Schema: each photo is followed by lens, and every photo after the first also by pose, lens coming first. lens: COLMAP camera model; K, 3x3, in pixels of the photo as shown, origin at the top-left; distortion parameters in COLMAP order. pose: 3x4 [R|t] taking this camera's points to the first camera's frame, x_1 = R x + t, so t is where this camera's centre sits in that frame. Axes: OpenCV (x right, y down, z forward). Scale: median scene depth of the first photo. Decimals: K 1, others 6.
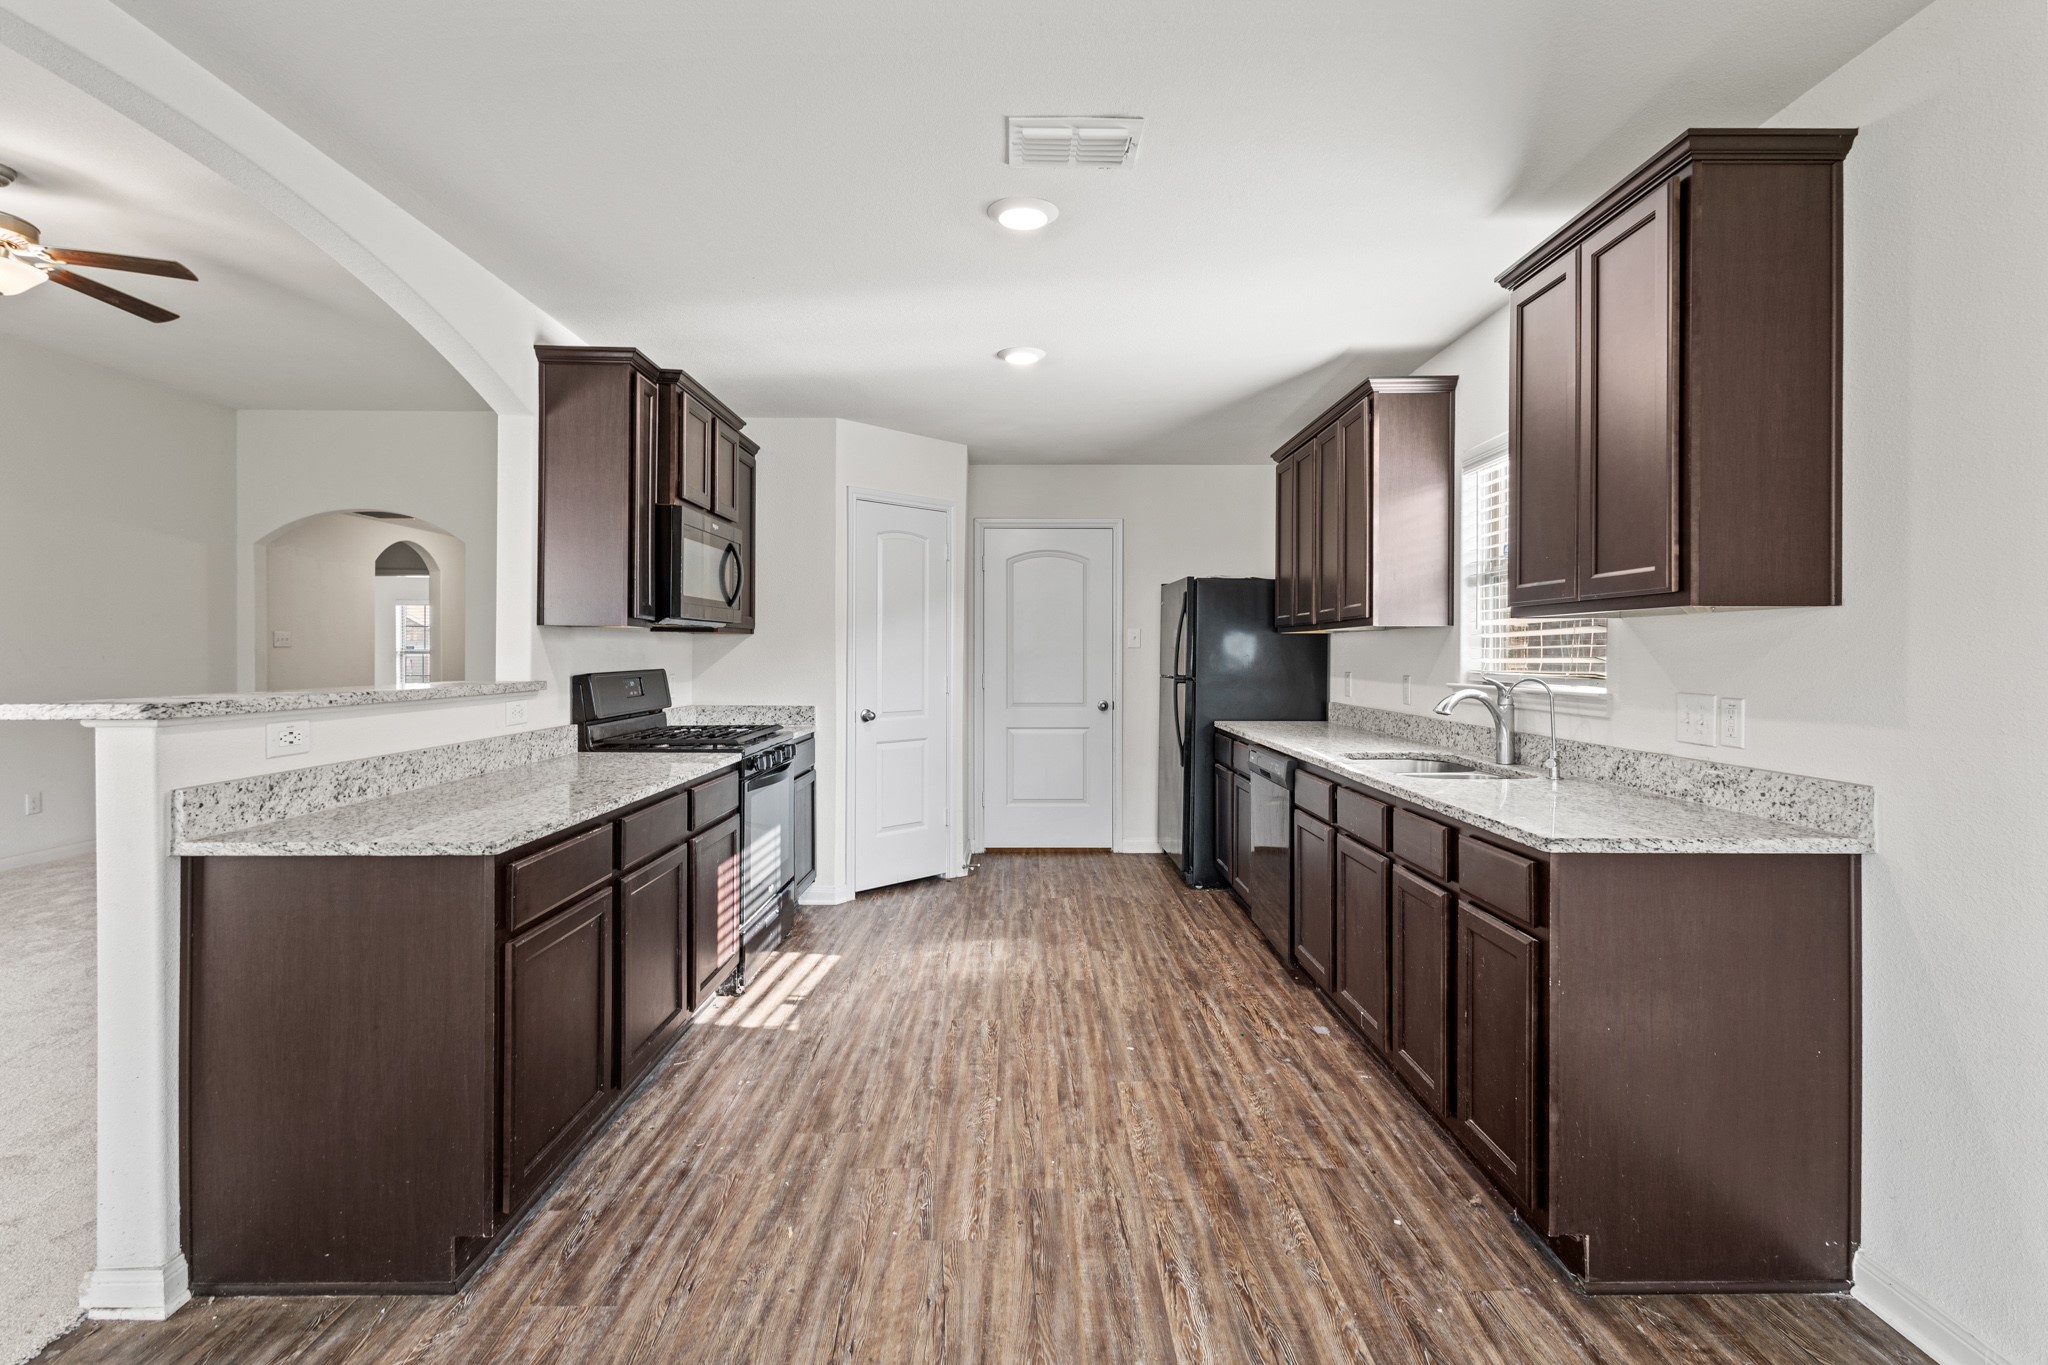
lens RADIAL K [[945.7, 0, 1028.6], [0, 945.7, 651.8], [0, 0, 1]] dist [0.008081, -0.001082]
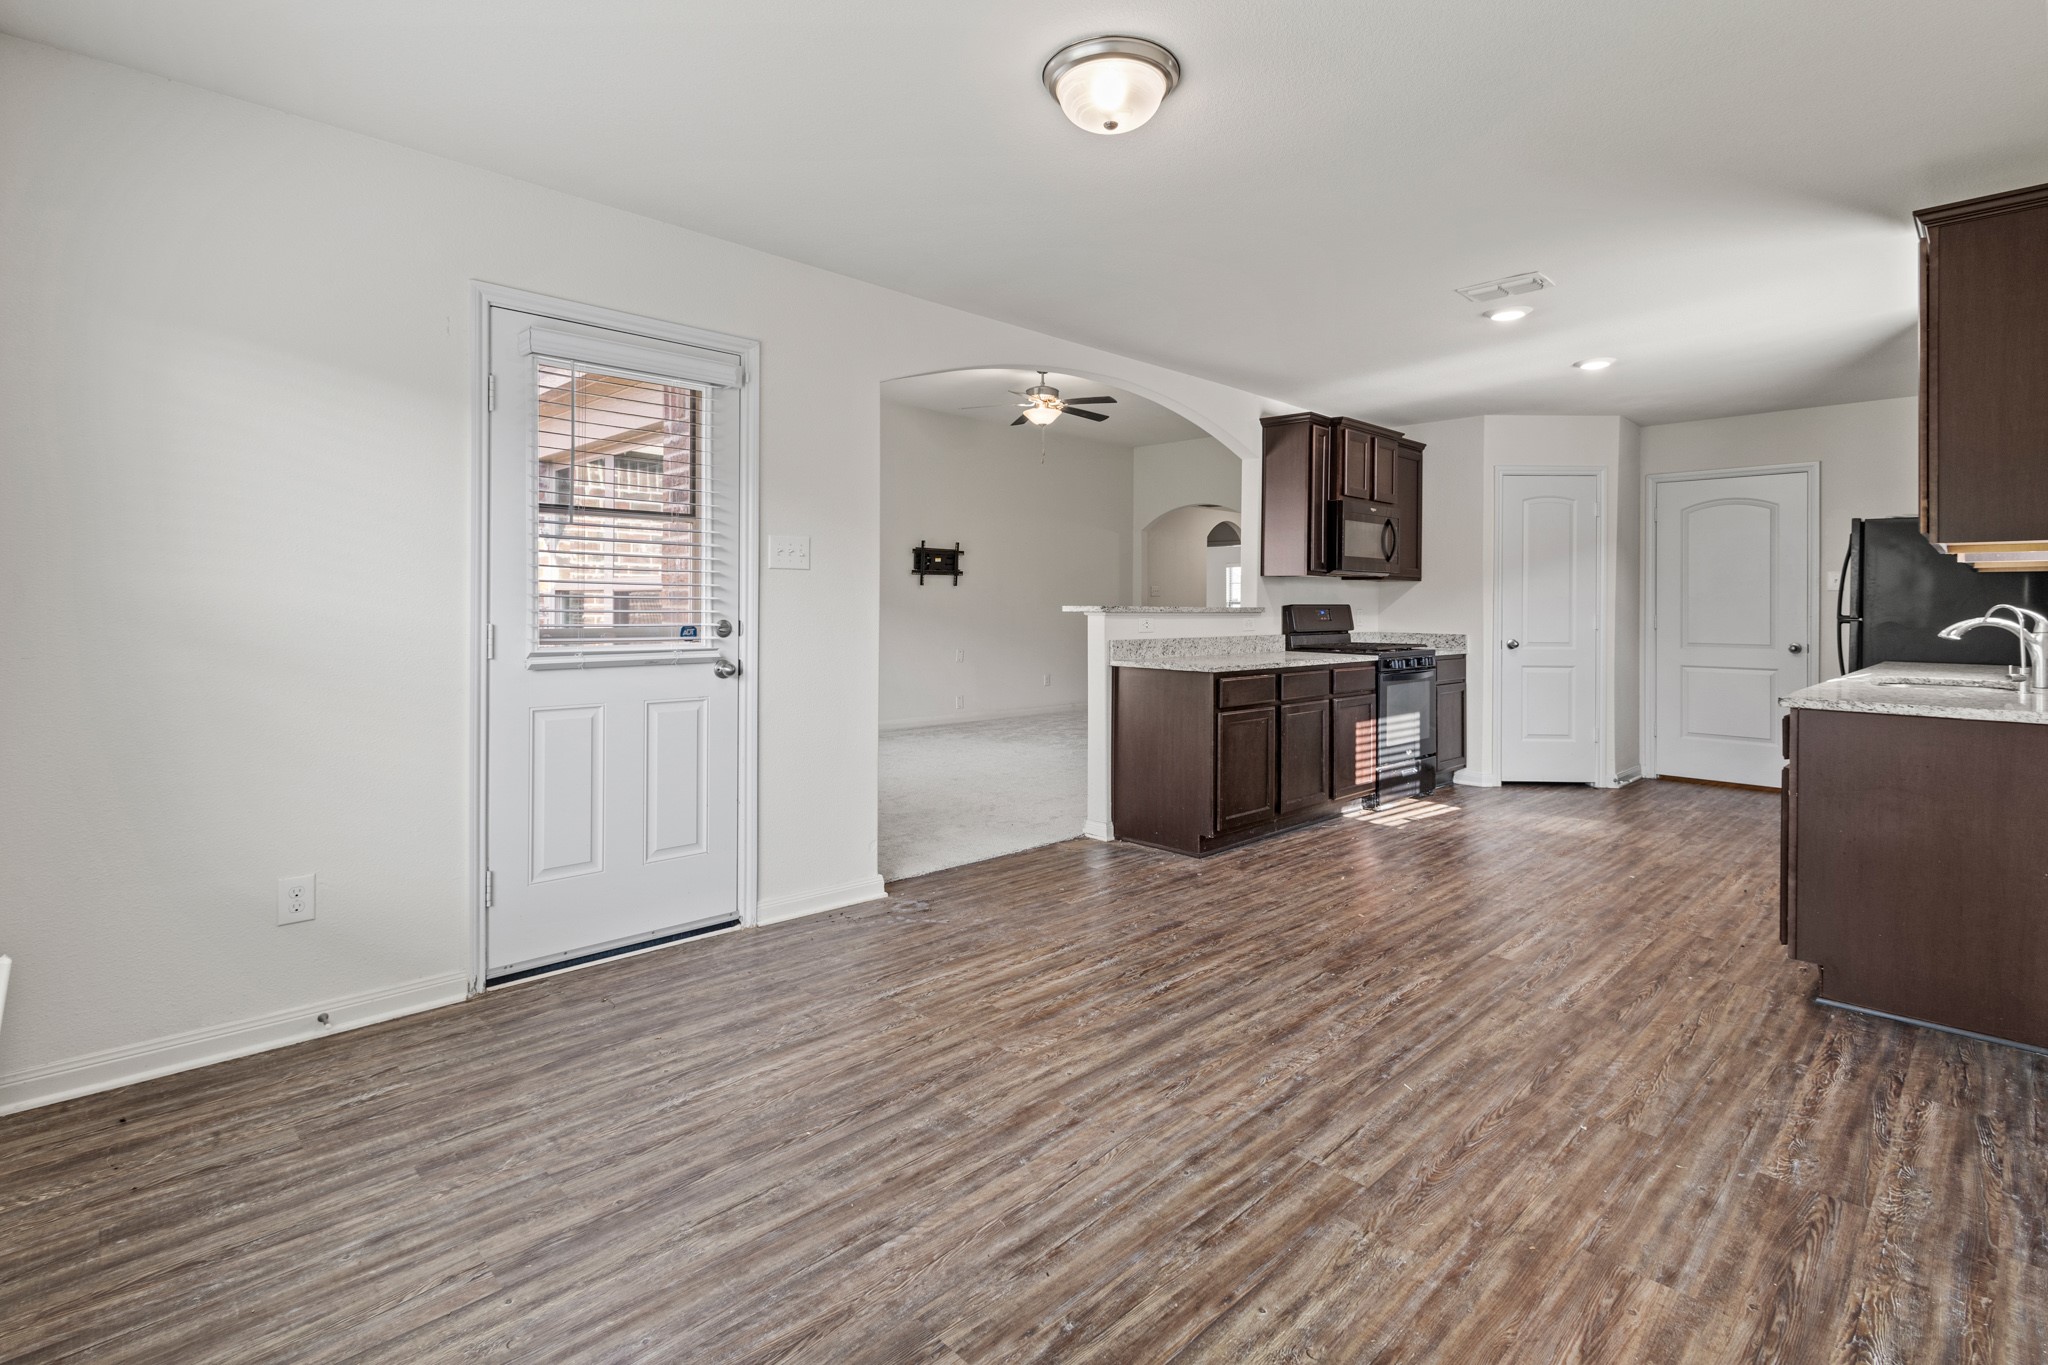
lens RADIAL K [[945.7, 0, 1006.8], [0, 945.7, 594.6], [0, 0, 1]] dist [0.008081, -0.001082]
pose [[0.675270, -0.004170, -0.737559, 0.440400], [-0.006589, 0.999910, -0.011686, 0.028754], [0.737541, 0.012750, 0.675182, -0.514052]]
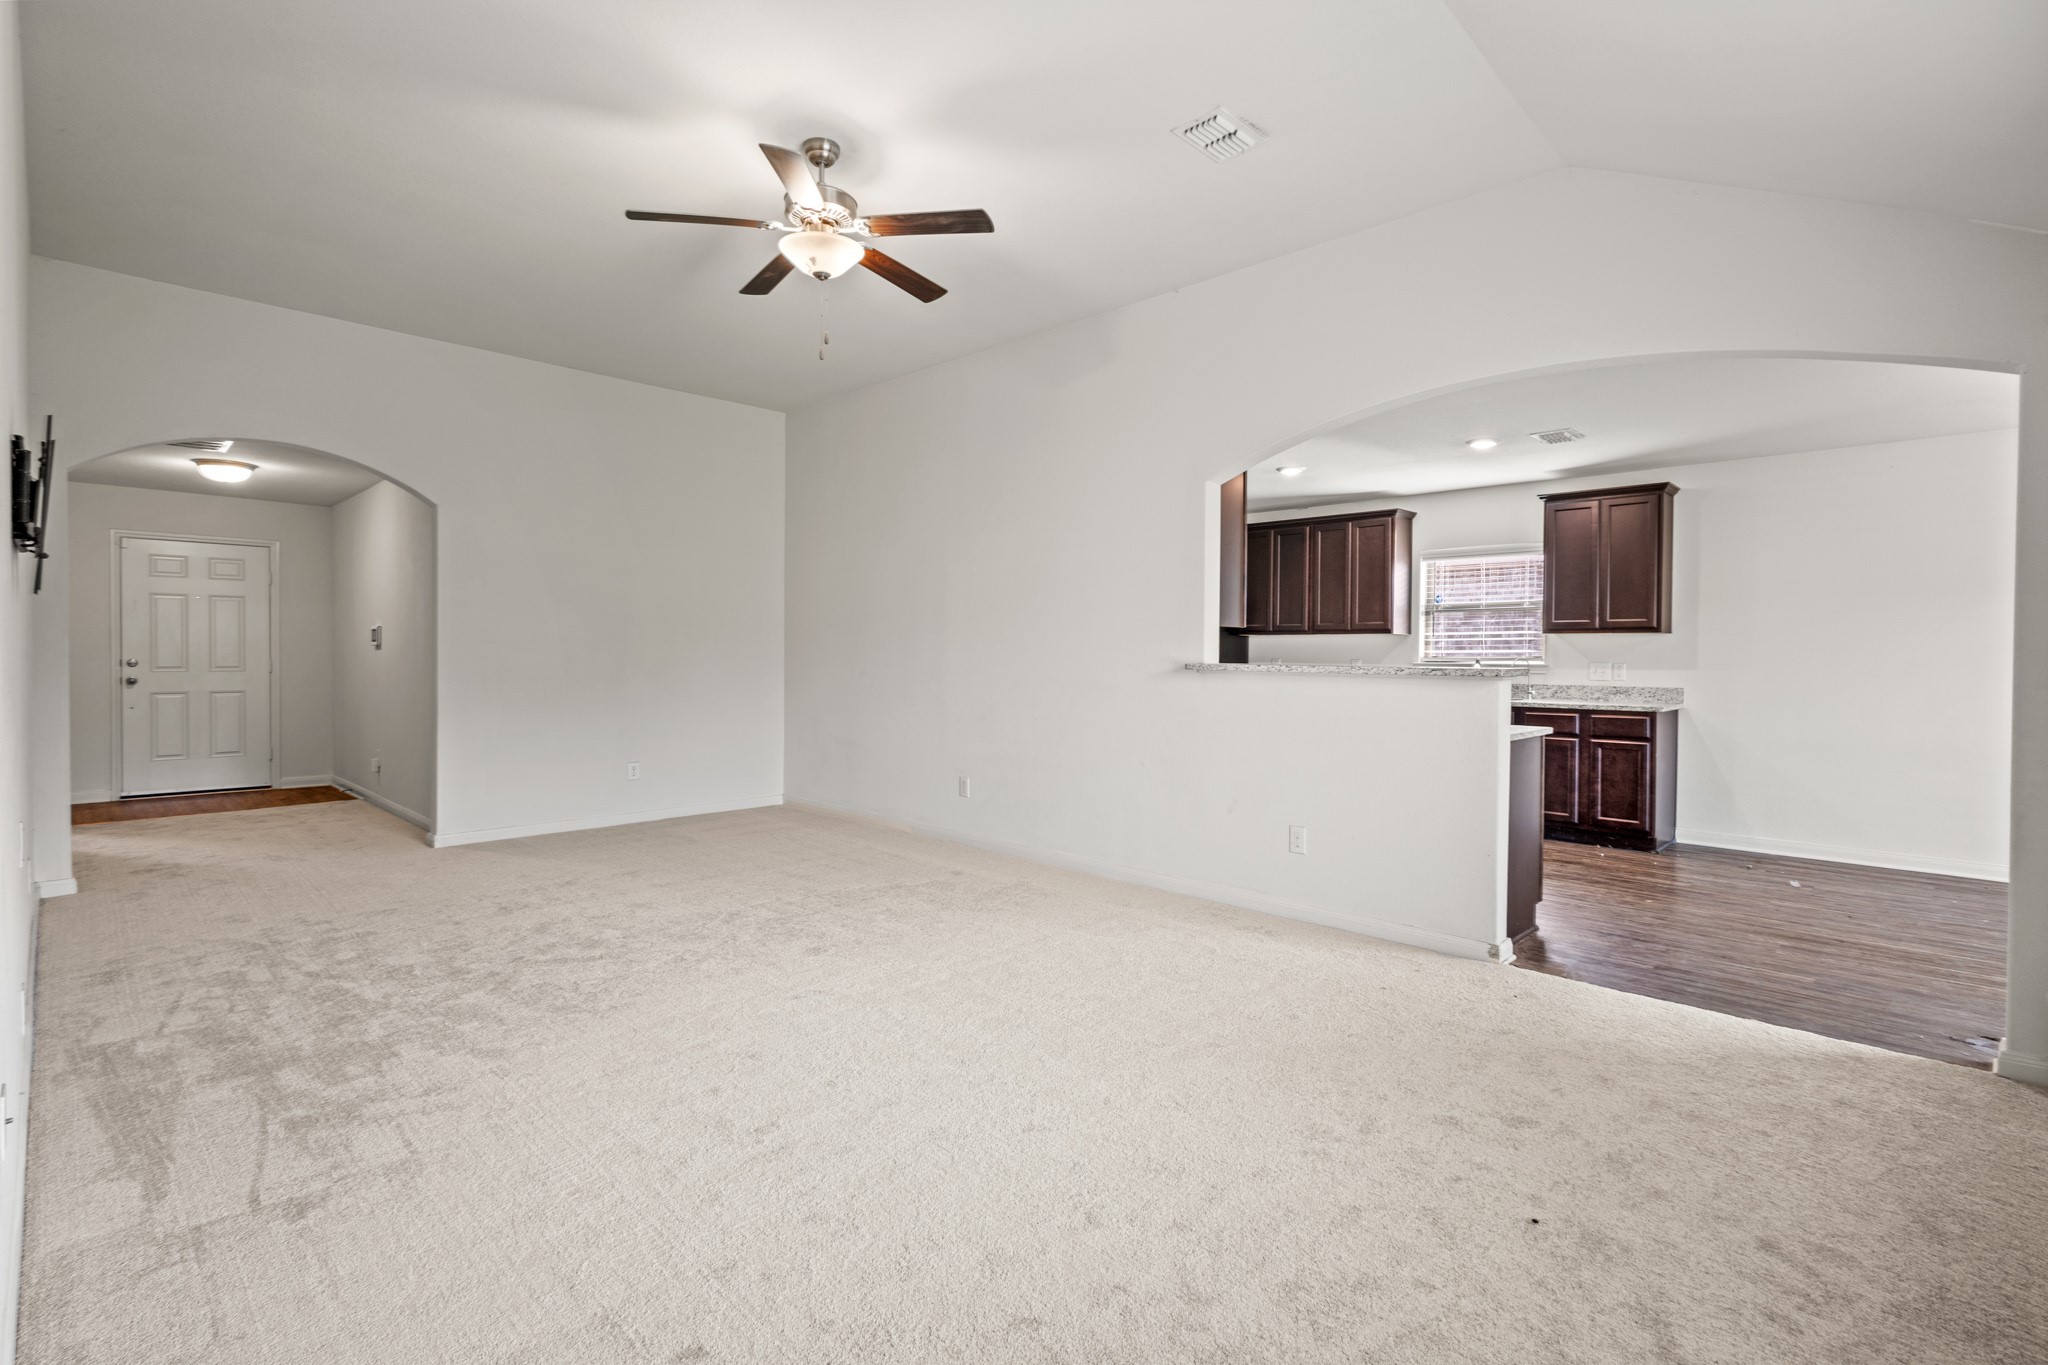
lens RADIAL K [[945.7, 0, 1018.0], [0, 945.7, 663.3], [0, 0, 1]] dist [0.008081, -0.001082]
pose [[0.704309, -0.008873, 0.709838, -1.649548], [-0.003898, 0.999858, 0.016367, 0.004937], [-0.709883, -0.014294, 0.704175, 0.168293]]
